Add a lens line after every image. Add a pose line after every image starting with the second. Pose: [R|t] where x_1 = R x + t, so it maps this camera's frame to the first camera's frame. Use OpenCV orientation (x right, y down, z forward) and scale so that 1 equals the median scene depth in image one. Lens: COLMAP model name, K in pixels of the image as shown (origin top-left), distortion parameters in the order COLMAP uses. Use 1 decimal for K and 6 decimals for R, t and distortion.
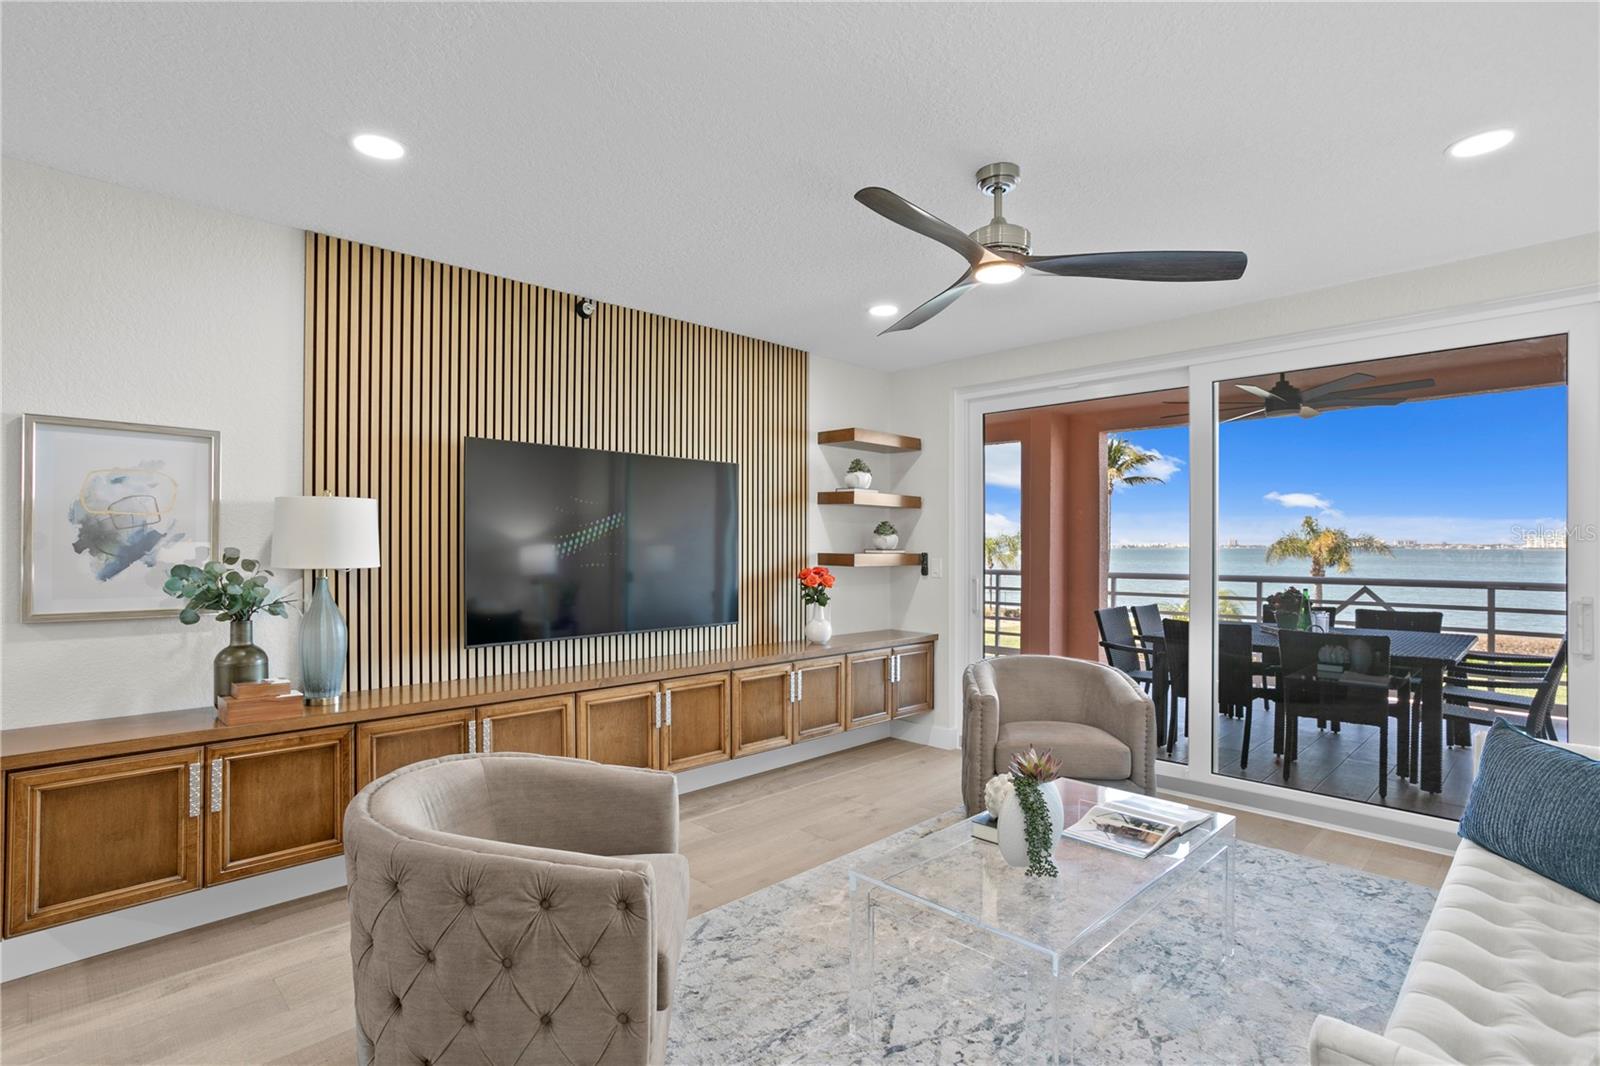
lens RADIAL K [[776.6, 0, 772.3], [0, 776.6, 541.9], [0, 0, 1]] dist [-0.053397, 0.028303]
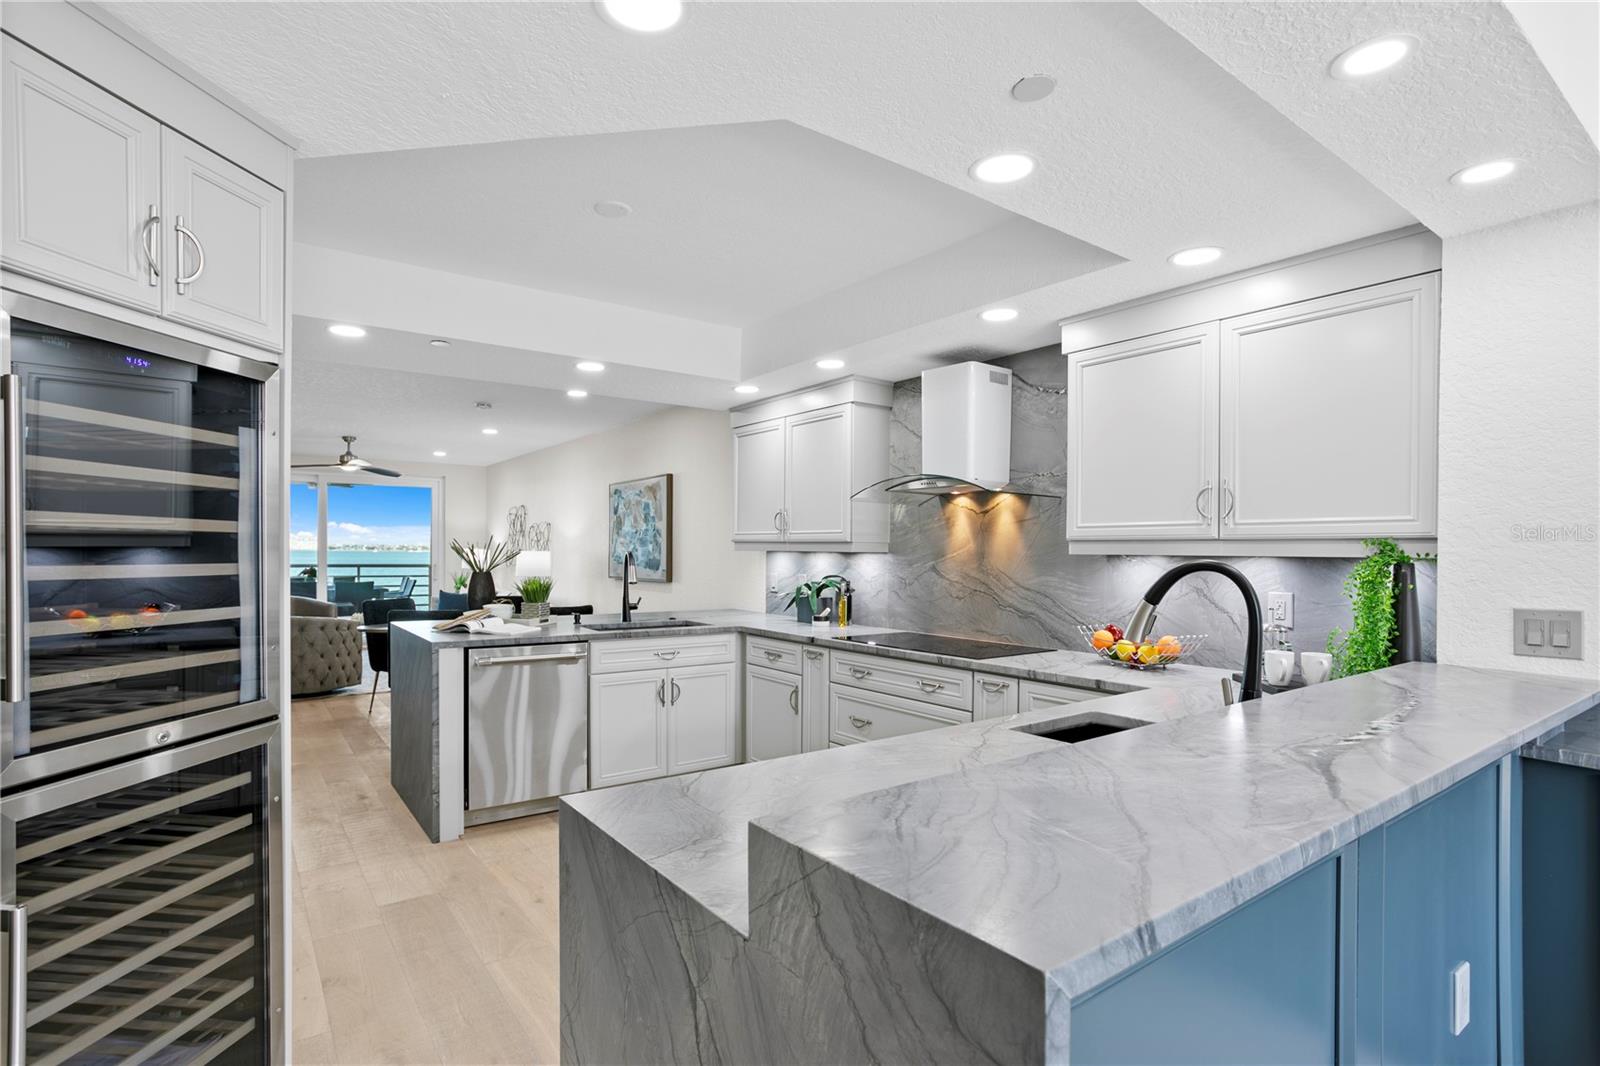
lens RADIAL K [[774.7, 0, 789.2], [0, 774.7, 556.2], [0, 0, 1]] dist [-0.029250, 0.000826]
pose [[0.130062, -0.004175, 0.991497, -1.729695], [-0.013784, 0.999887, 0.006018, -0.006751], [-0.991410, -0.014450, 0.129990, -0.839842]]
